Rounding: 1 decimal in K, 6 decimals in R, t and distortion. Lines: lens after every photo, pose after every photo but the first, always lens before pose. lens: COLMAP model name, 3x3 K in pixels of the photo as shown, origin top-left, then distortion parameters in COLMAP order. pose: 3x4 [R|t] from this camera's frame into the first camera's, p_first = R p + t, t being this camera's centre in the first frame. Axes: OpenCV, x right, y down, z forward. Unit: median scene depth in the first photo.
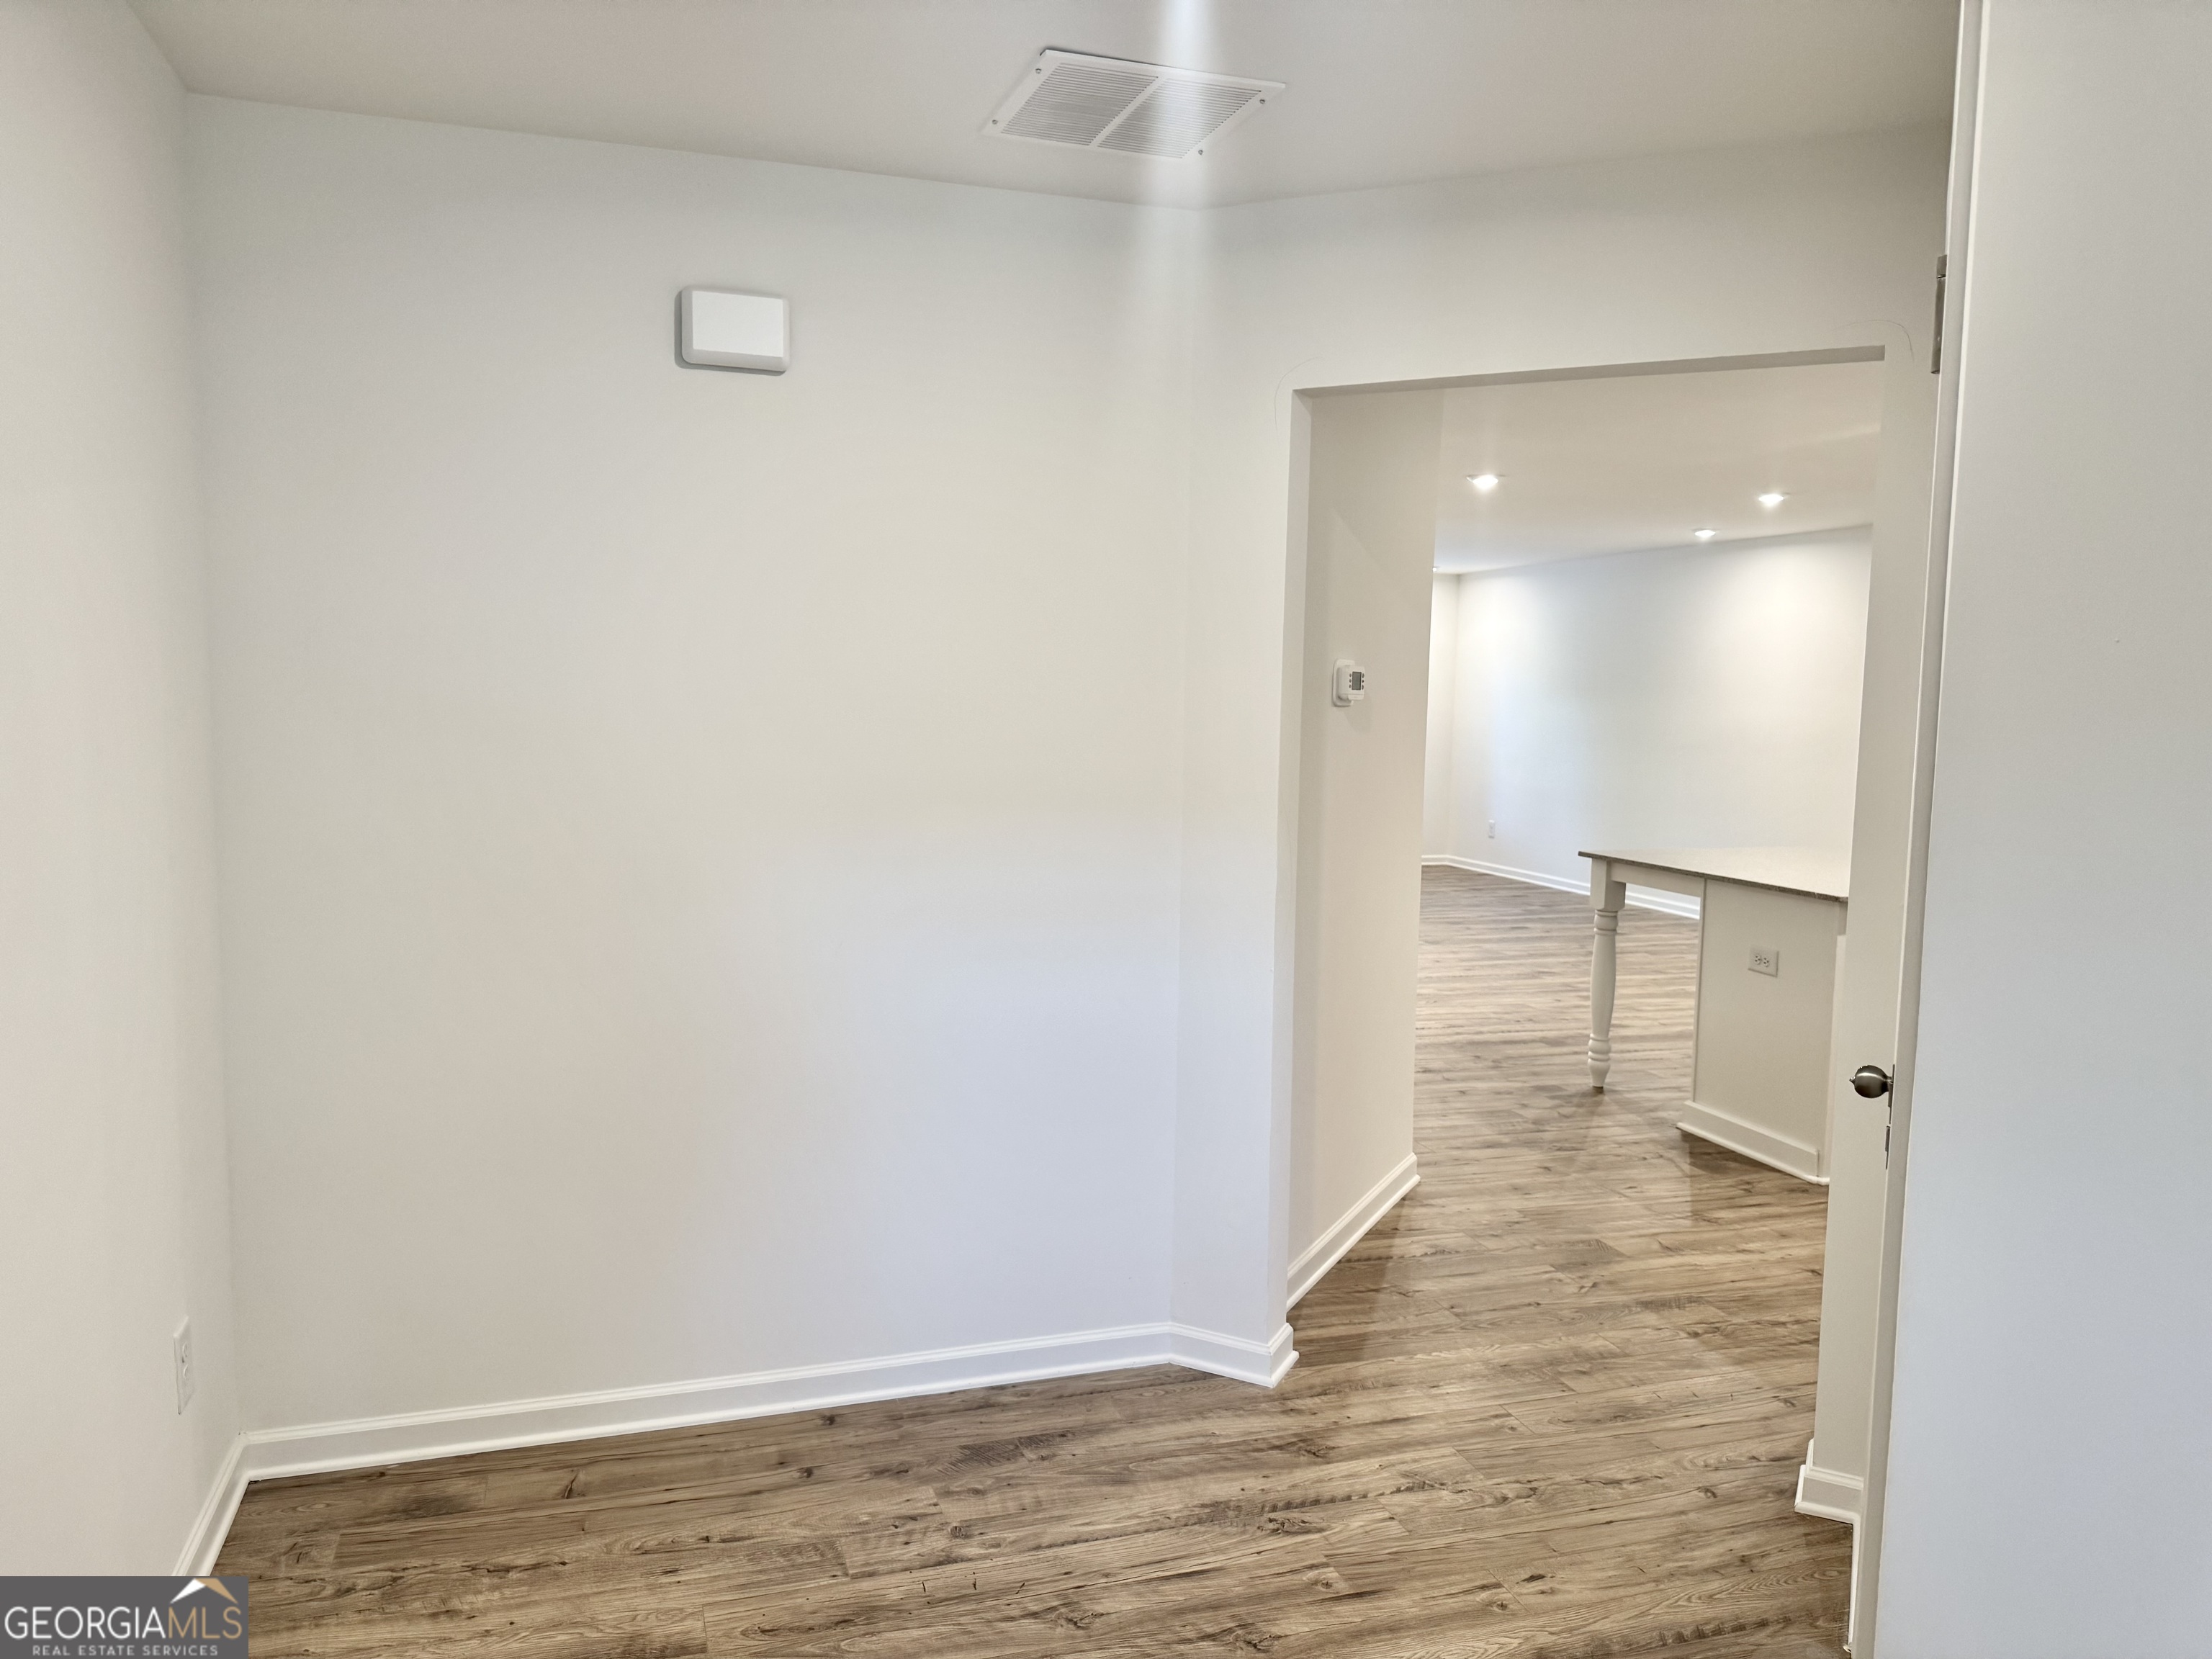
lens RADIAL K [[1571.5, 0, 1086.4], [0, 1571.5, 824.4], [0, 0, 1]] dist [0.014085, -0.014507]
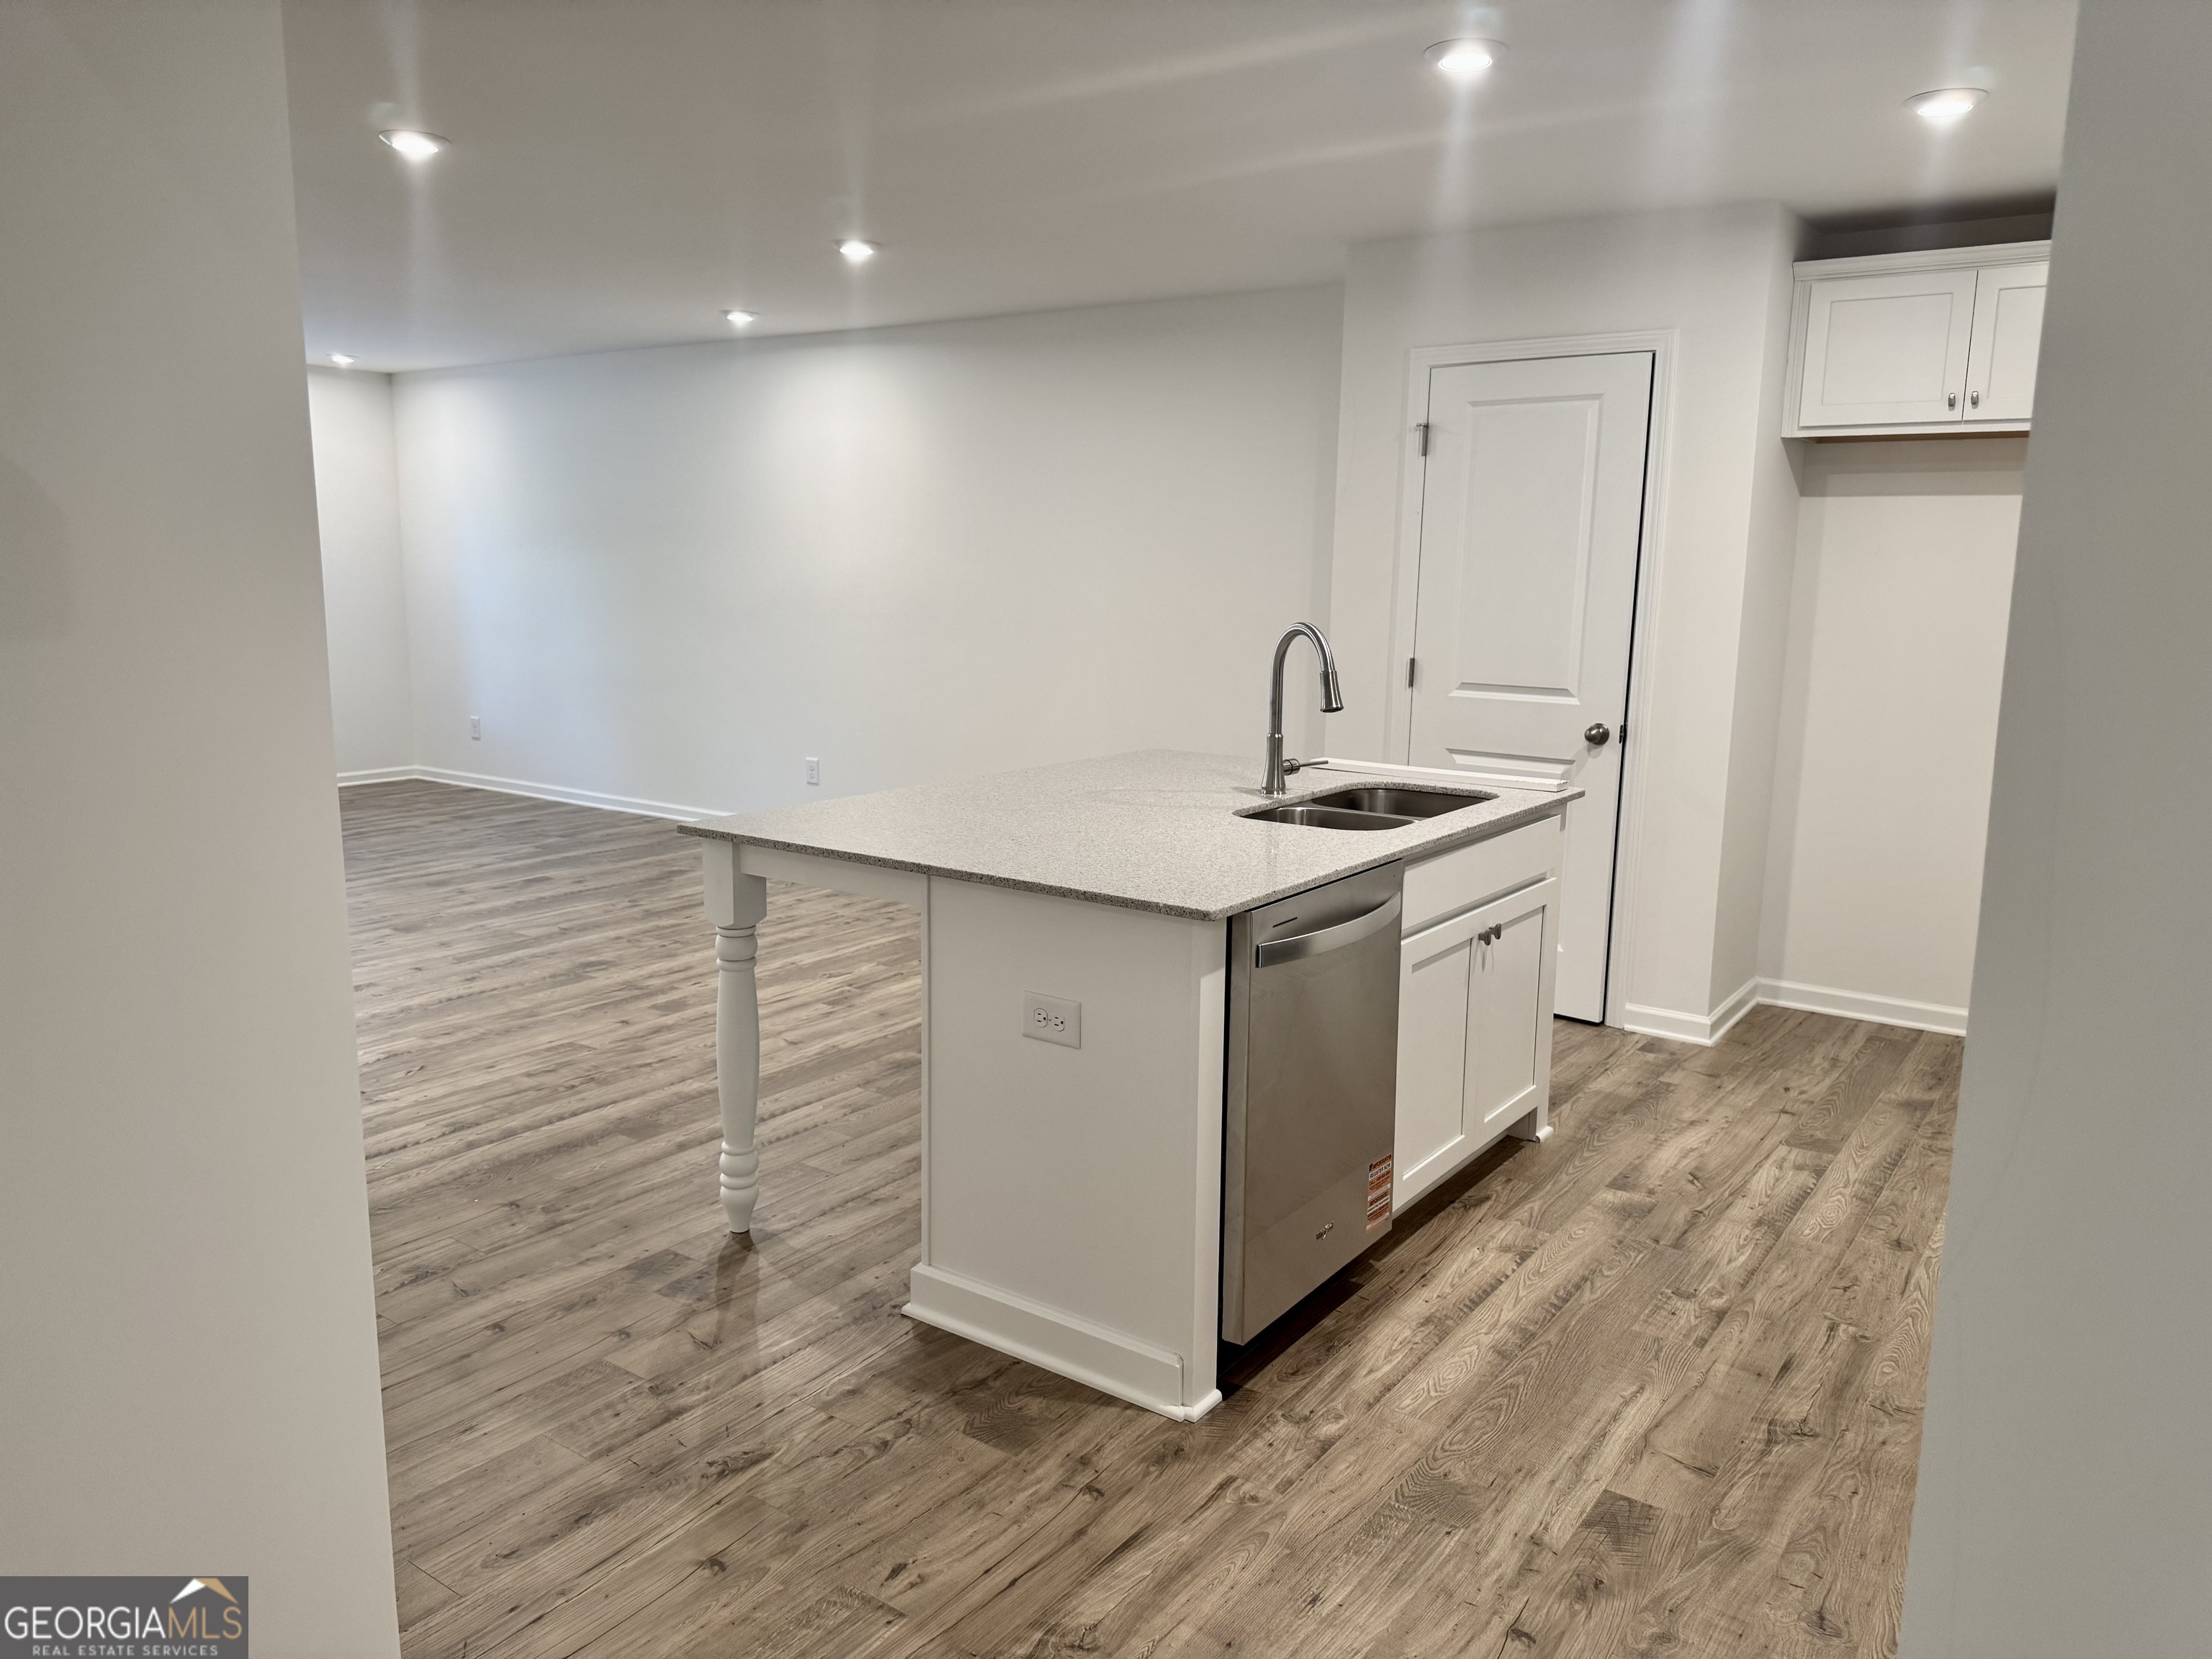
lens RADIAL K [[1571.5, 0, 1109.1], [0, 1571.5, 835.2], [0, 0, 1]] dist [0.014085, -0.014507]
pose [[0.800397, -0.108629, 0.589546, 0.116573], [0.051634, 0.992282, 0.112737, -0.033324], [-0.597243, -0.059794, 0.799829, 0.493091]]
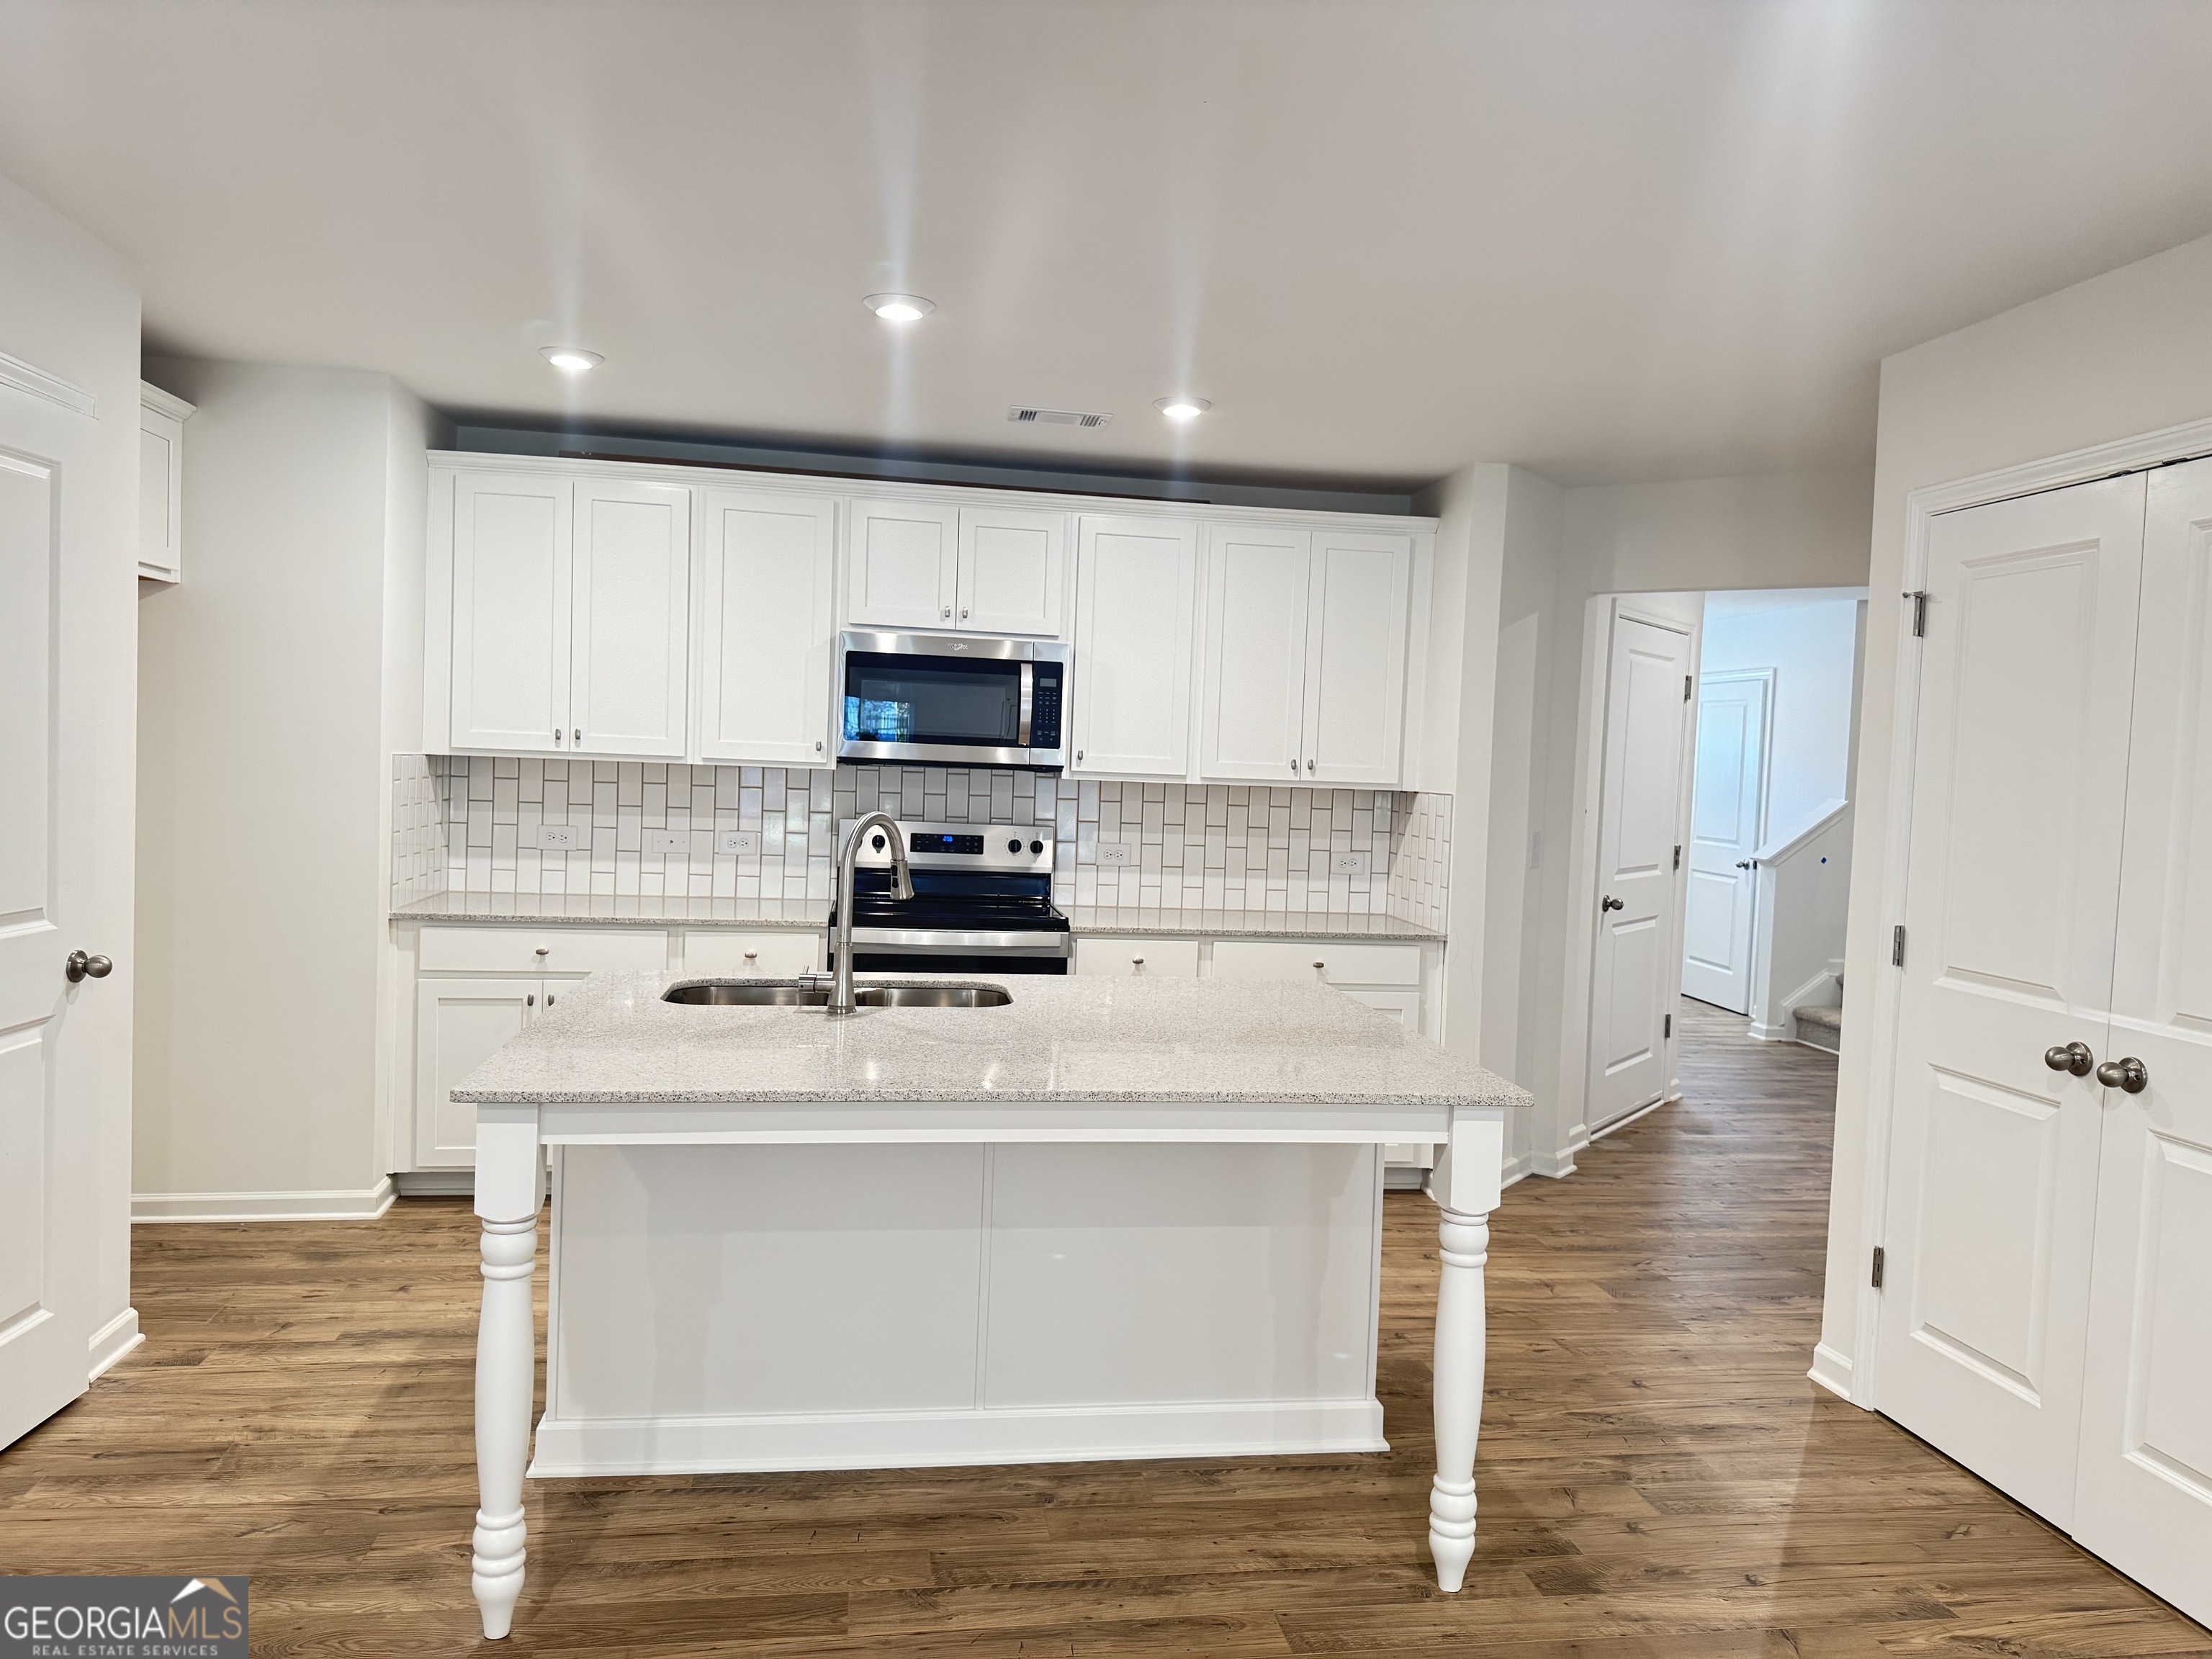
lens RADIAL K [[1571.5, 0, 1097.2], [0, 1571.5, 822.8], [0, 0, 1]] dist [0.014085, -0.014507]
pose [[-0.985225, -0.063261, 0.159150, 0.381567], [-0.041895, 0.990069, 0.134194, -0.122232], [-0.166059, 0.125544, -0.978092, 1.502907]]
